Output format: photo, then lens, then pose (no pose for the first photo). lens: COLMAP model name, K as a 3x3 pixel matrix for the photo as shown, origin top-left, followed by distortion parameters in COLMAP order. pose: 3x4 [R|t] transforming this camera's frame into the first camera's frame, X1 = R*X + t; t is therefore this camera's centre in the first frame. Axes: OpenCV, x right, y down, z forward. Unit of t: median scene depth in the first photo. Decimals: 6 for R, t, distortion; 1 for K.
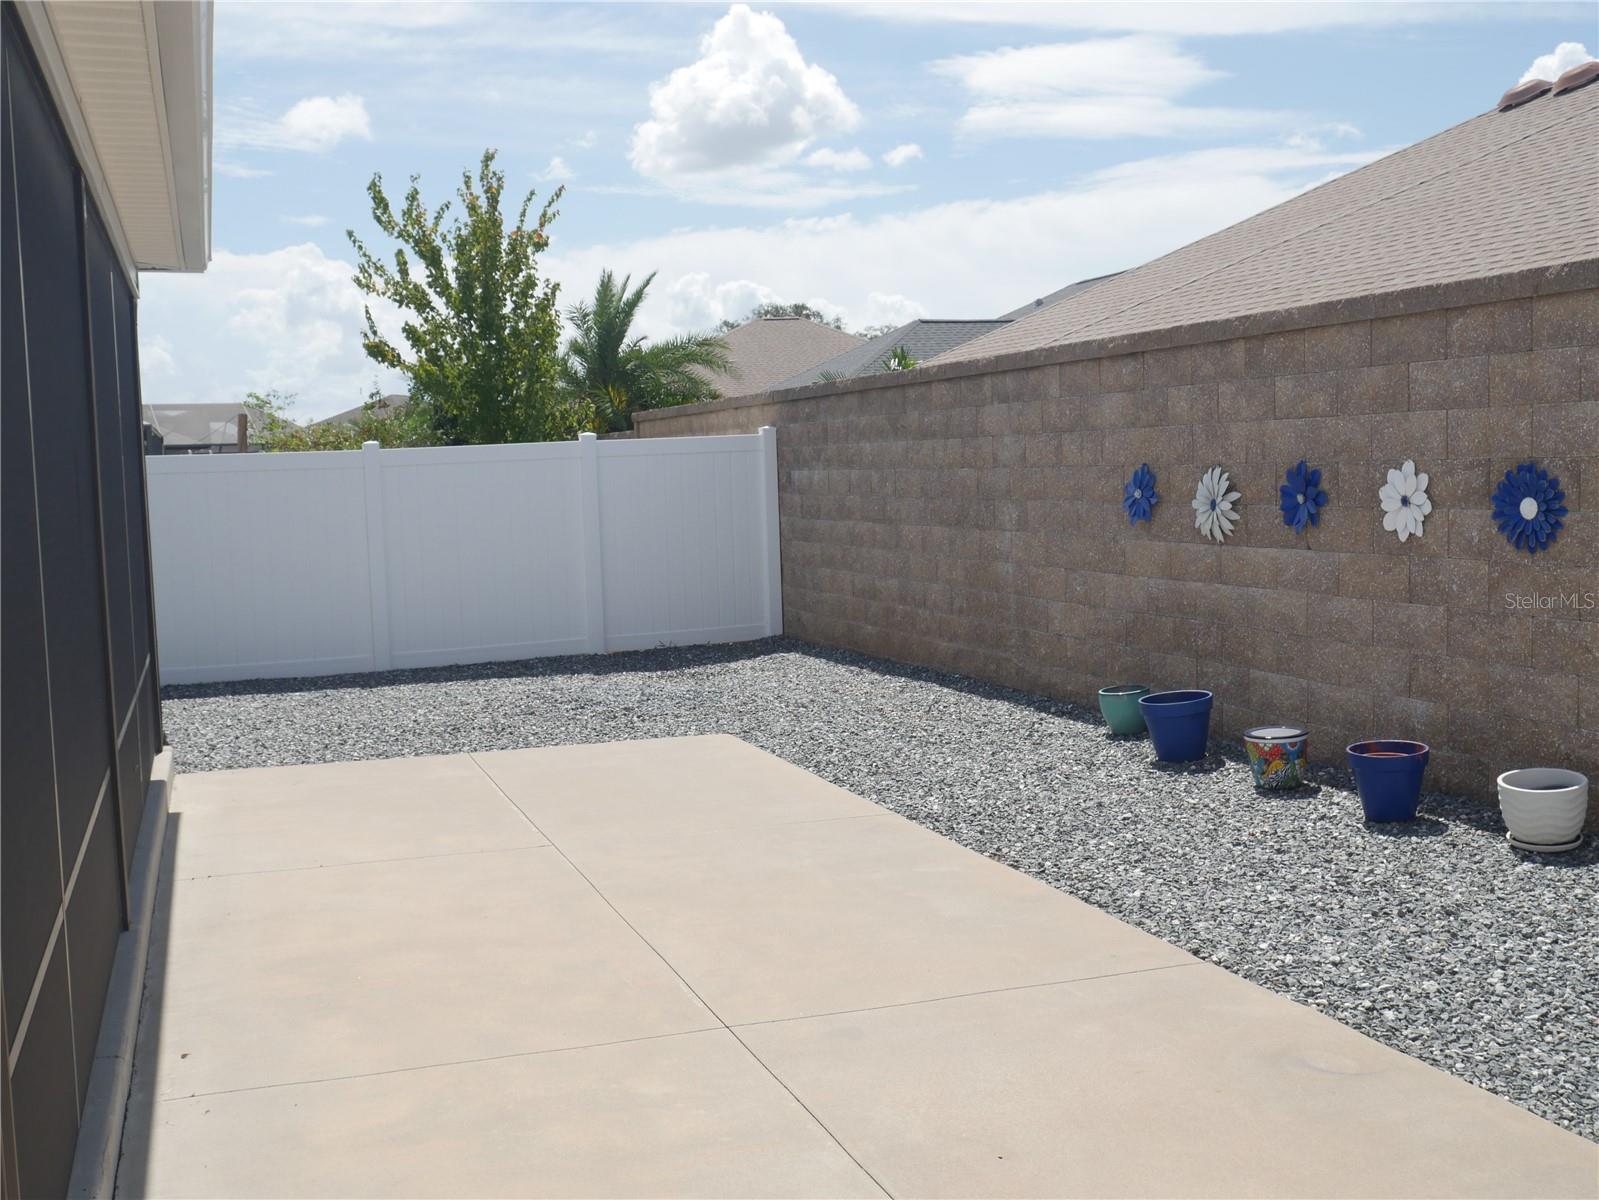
lens RADIAL K [[1668.5, 0, 799.5], [0, 1668.5, 603.6], [0, 0, 1]] dist [0.004644, 0.000000]
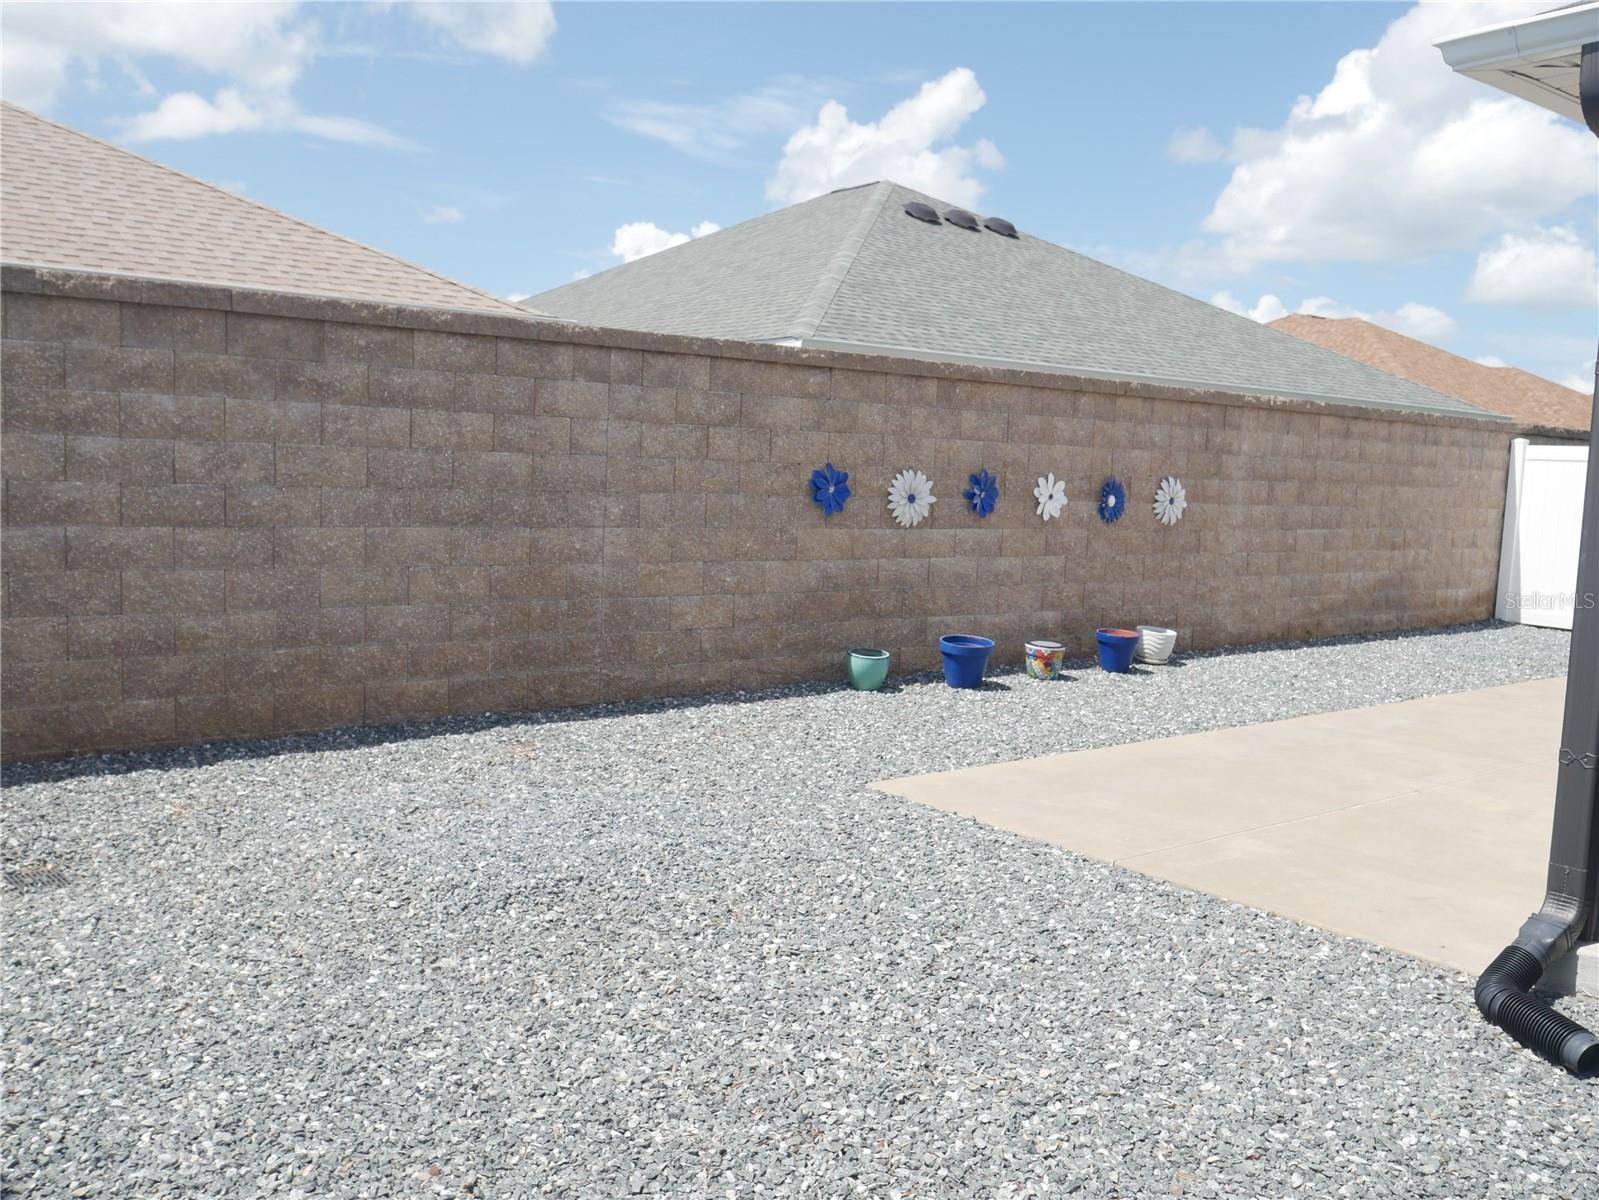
lens RADIAL K [[1347.5, 0, 799.6], [0, 1347.5, 593.7], [0, 0, 1]] dist [-0.029684, -0.000105]
pose [[-0.306798, -0.079138, 0.948479, -0.777062], [0.047217, 0.994045, 0.098213, -0.097489], [-0.950603, 0.074916, -0.301234, 1.474918]]
